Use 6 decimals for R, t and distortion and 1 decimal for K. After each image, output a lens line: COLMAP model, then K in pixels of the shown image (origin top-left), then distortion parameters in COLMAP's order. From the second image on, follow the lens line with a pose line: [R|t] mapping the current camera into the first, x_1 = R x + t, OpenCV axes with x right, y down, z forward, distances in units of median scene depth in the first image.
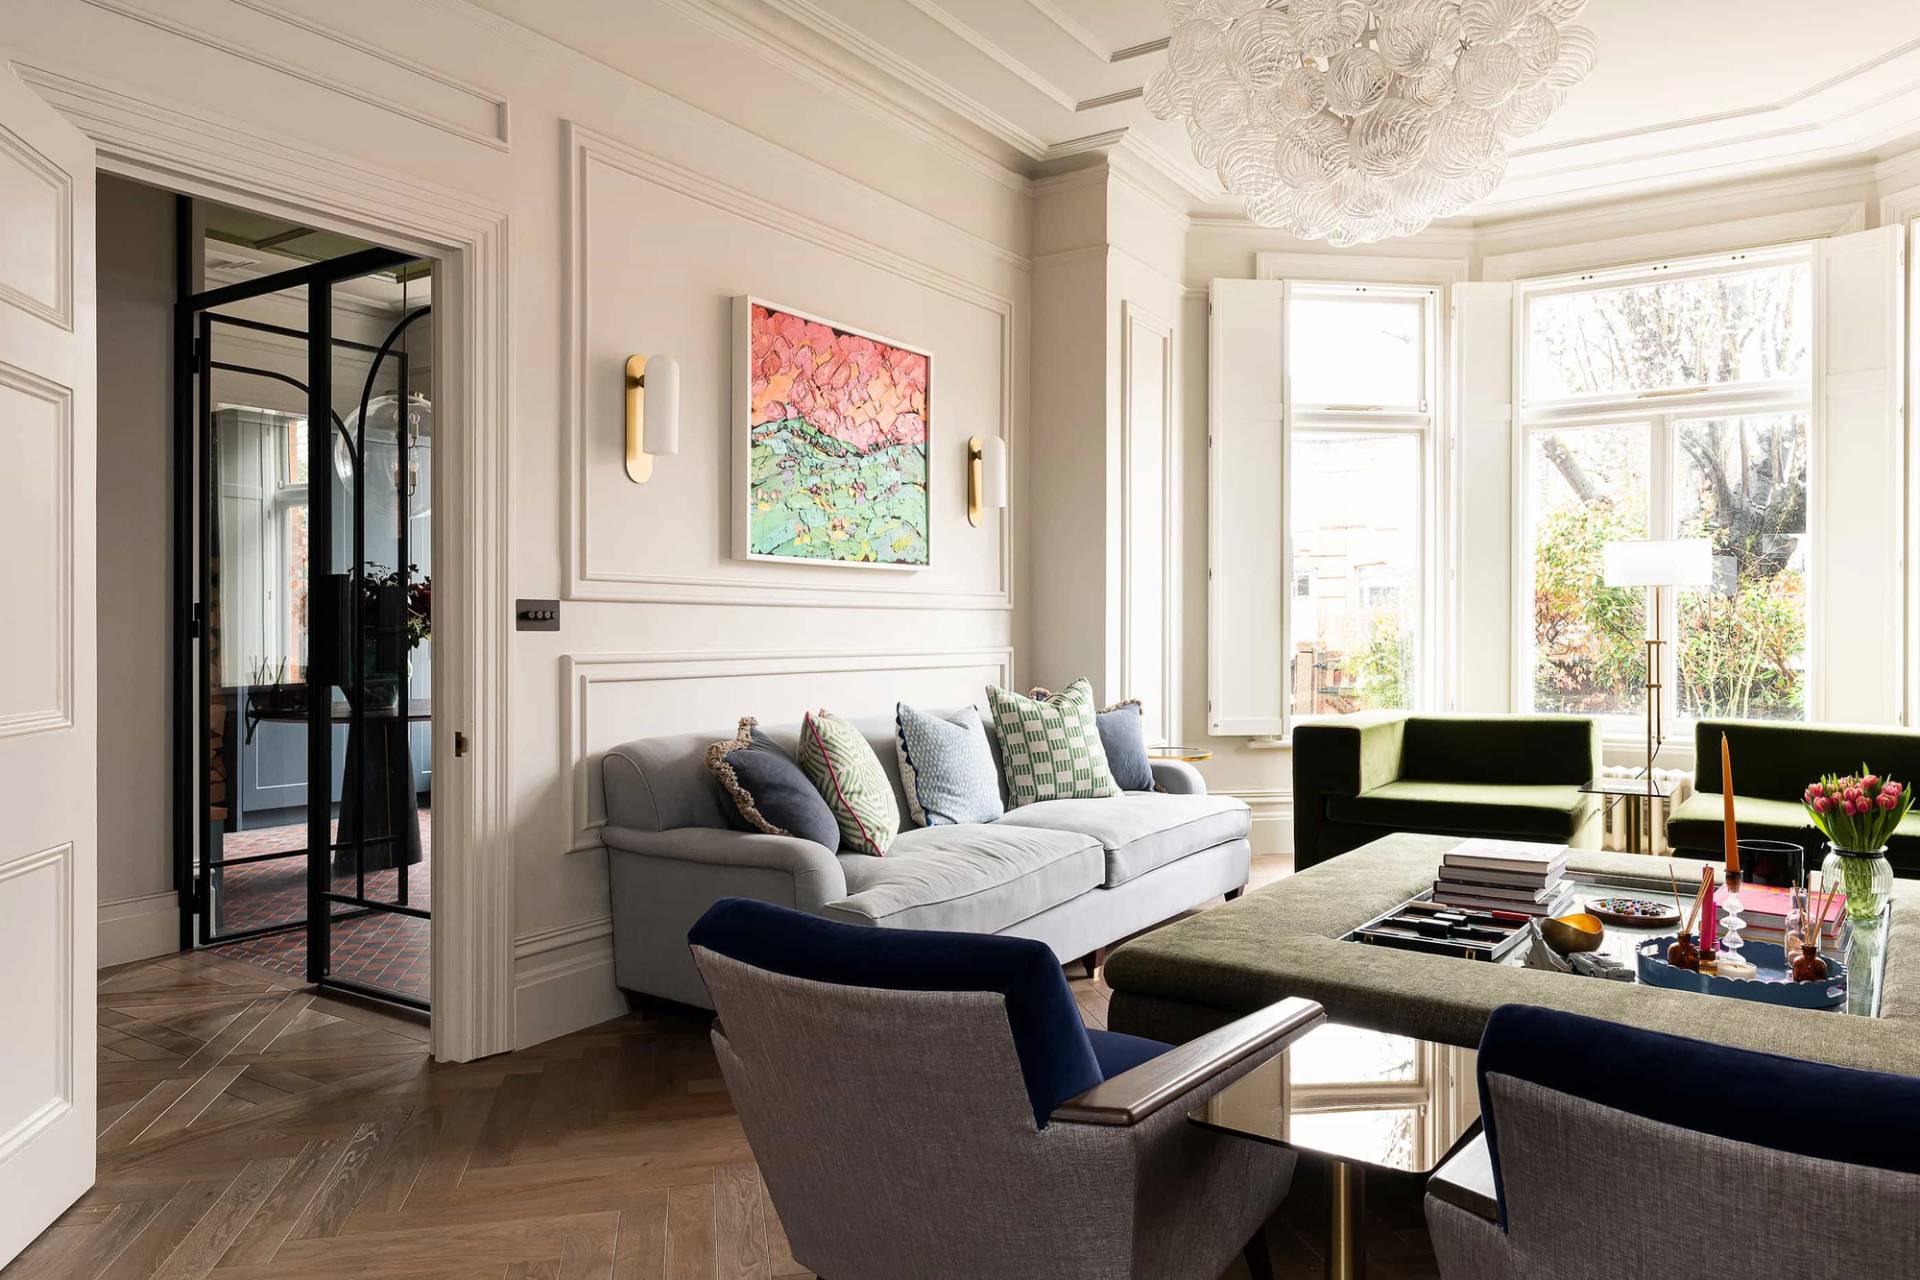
lens RADIAL K [[1341.2, 0, 940.2], [0, 1341.2, 624.2], [0, 0, 1]] dist [-0.003186, -0.000539]
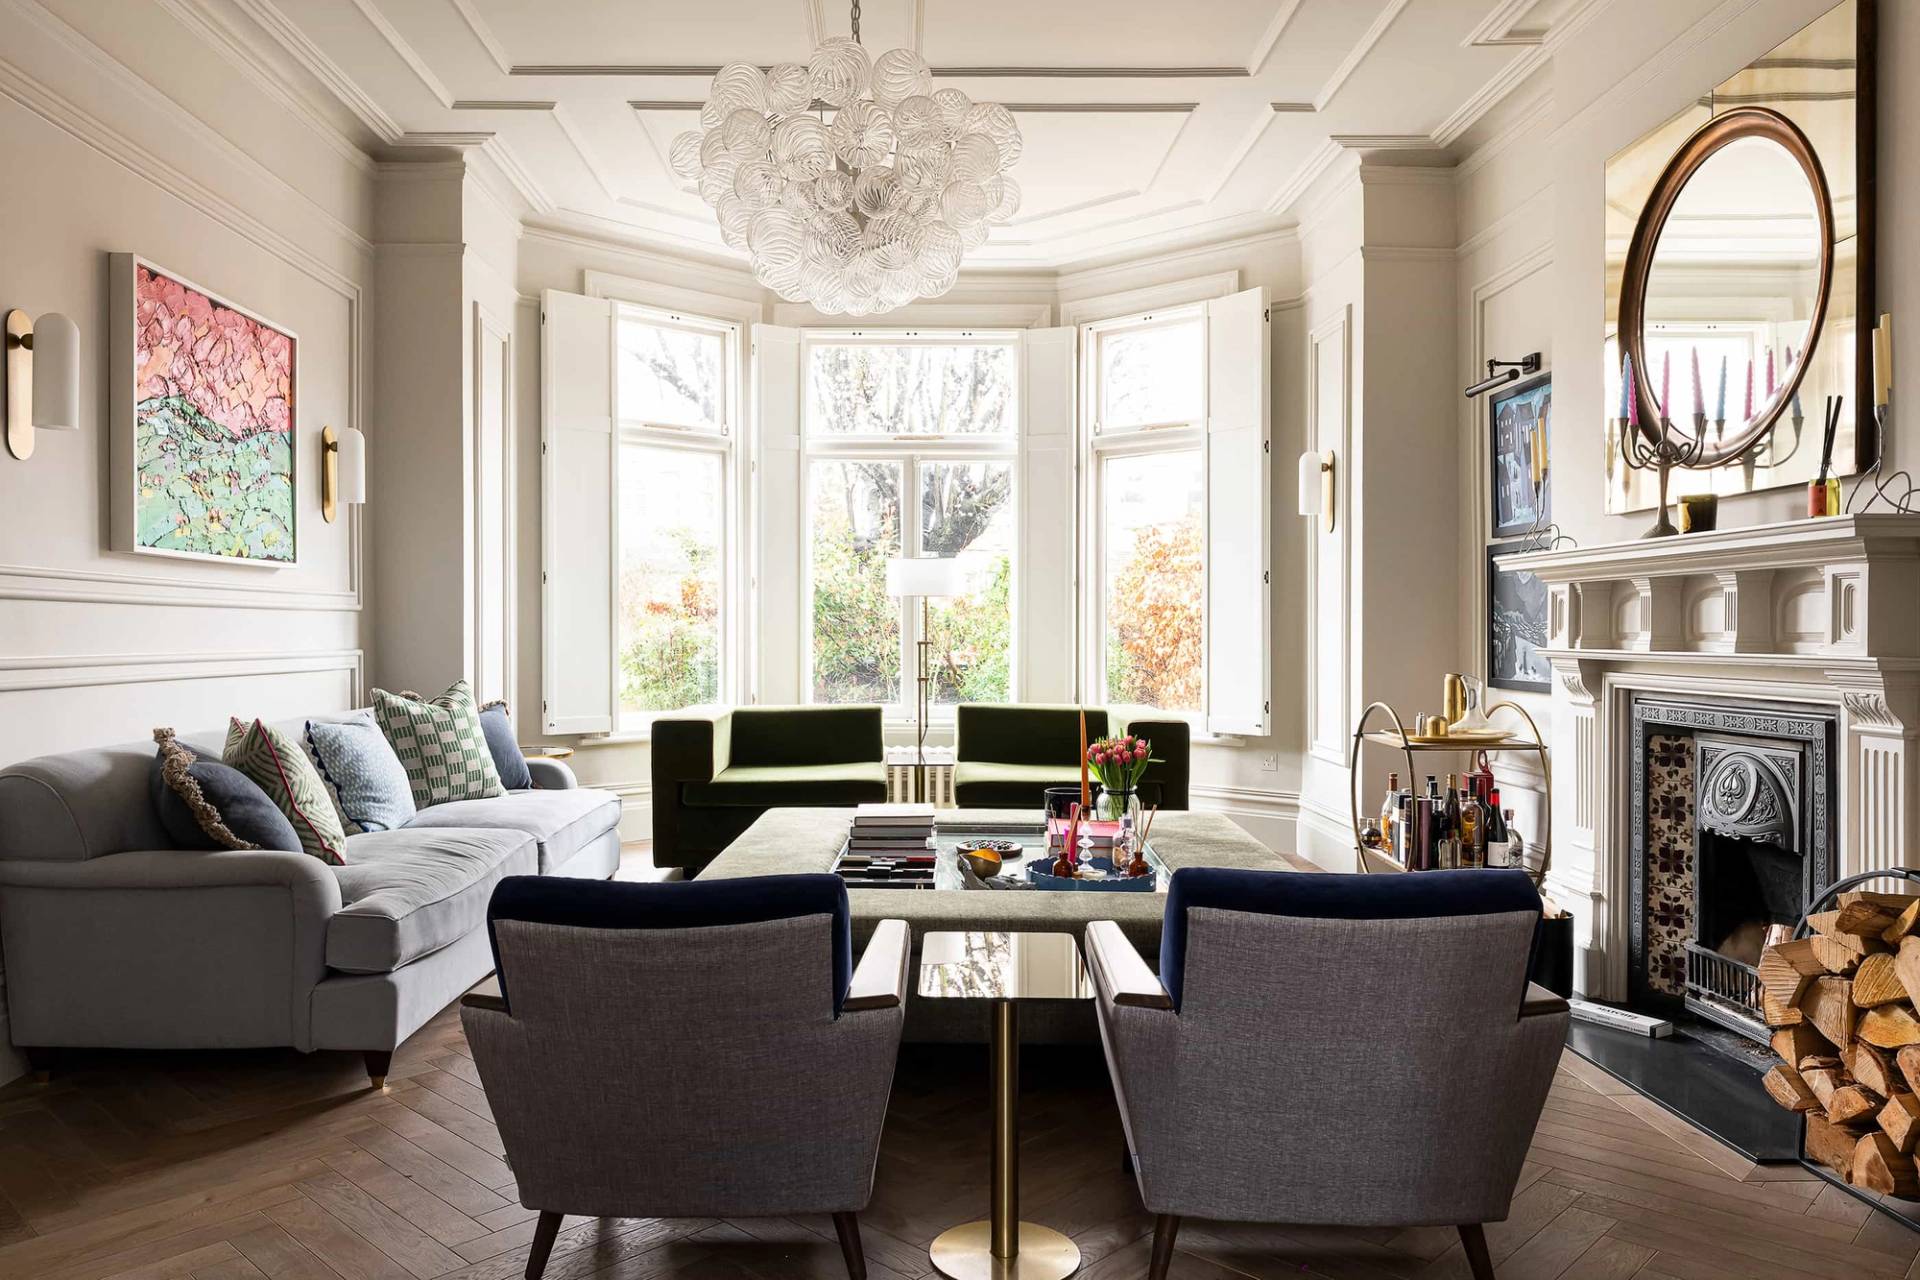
lens RADIAL K [[1341.2, 0, 968.0], [0, 1341.2, 644.6], [0, 0, 1]] dist [-0.003186, -0.000539]
pose [[0.819104, -0.003841, 0.573632, -0.171154], [-0.003717, 0.999921, 0.012004, 0.000316], [-0.573633, -0.011965, 0.819025, -0.037285]]
